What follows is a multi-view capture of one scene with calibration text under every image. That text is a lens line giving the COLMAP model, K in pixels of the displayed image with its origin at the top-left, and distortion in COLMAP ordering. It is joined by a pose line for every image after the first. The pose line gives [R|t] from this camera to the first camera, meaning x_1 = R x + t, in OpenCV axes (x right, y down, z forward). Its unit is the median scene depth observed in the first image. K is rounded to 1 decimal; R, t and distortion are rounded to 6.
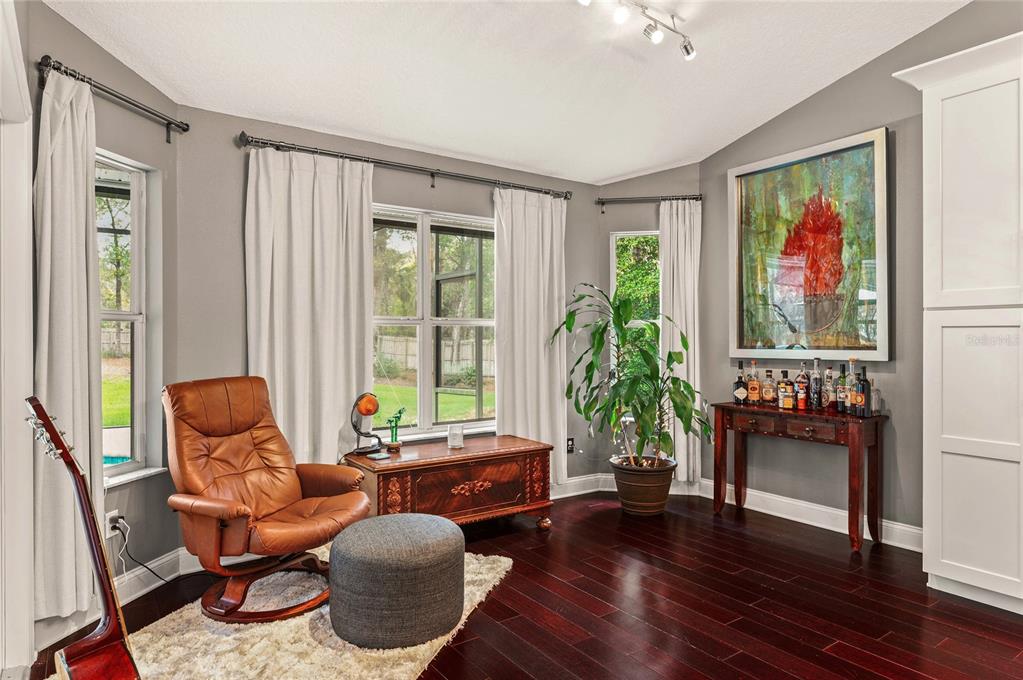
lens RADIAL K [[599.8, 0, 511.5], [0, 599.8, 340.0], [0, 0, 1]] dist [-0.000507, -0.001491]
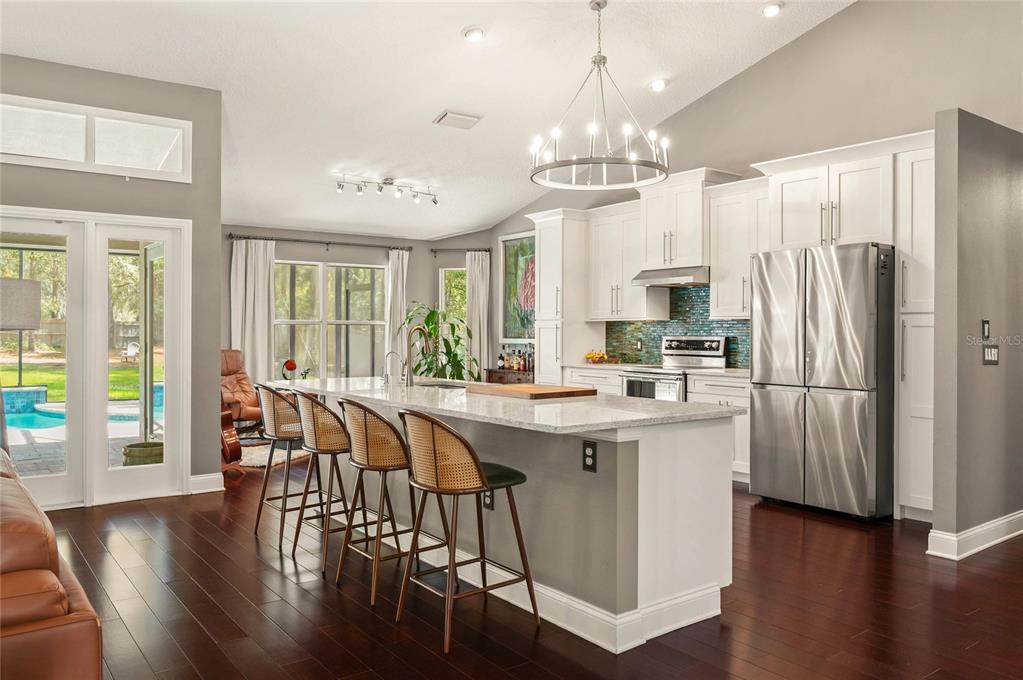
lens RADIAL K [[755.2, 0, 512.1], [0, 755.2, 325.0], [0, 0, 1]] dist [-0.005059, 0.003696]
pose [[0.999621, 0.004313, 0.027196, 0.398383], [-0.004046, 0.999943, -0.009859, -0.002940], [-0.027237, 0.009745, 0.999582, -1.421859]]
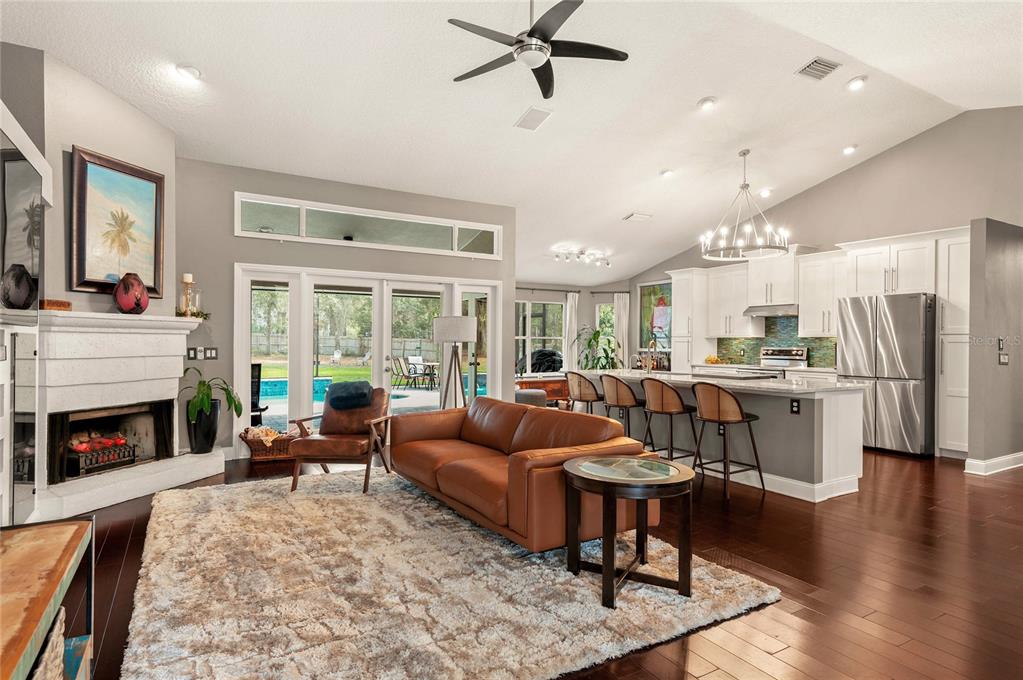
lens RADIAL K [[550.1, 0, 511.5], [0, 550.1, 340.0], [0, 0, 1]] dist [0.020282, -0.001375]
pose [[0.996759, 0.006697, -0.080161, -0.013274], [-0.007245, 0.999952, -0.006543, -0.002228], [0.080113, 0.007102, 0.996760, -1.856680]]
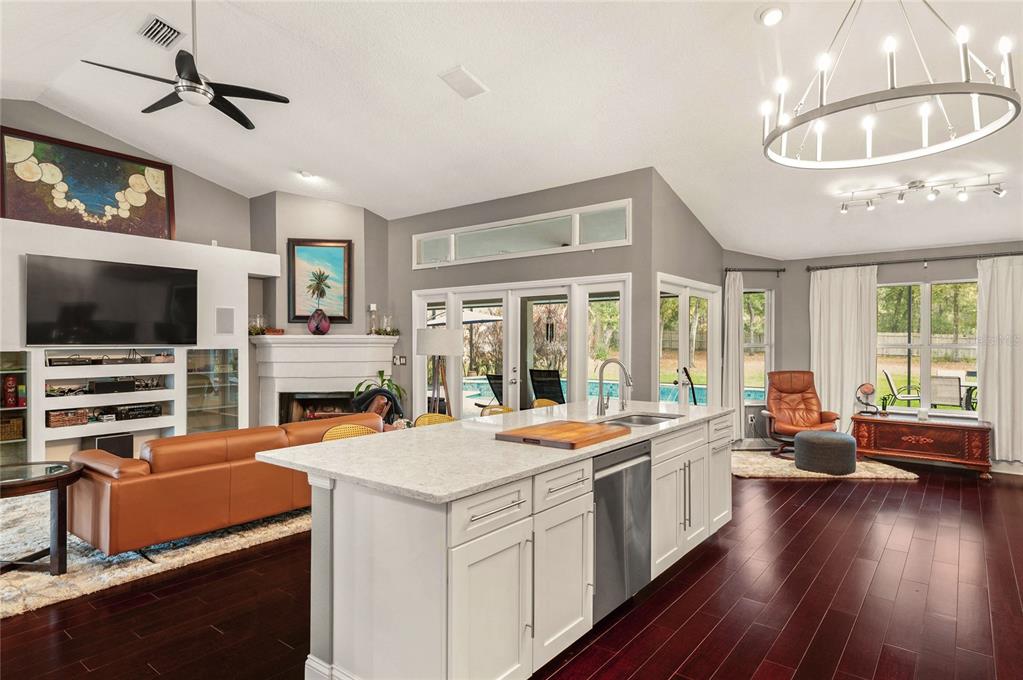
lens RADIAL K [[574.3, 0, 511.5], [0, 574.3, 340.0], [0, 0, 1]] dist [0.002976, 0.001075]
pose [[0.281537, -0.000571, -0.959550, 1.169650], [-0.004947, 0.999986, -0.002046, -0.042335], [0.959538, 0.005323, 0.281530, -0.622800]]
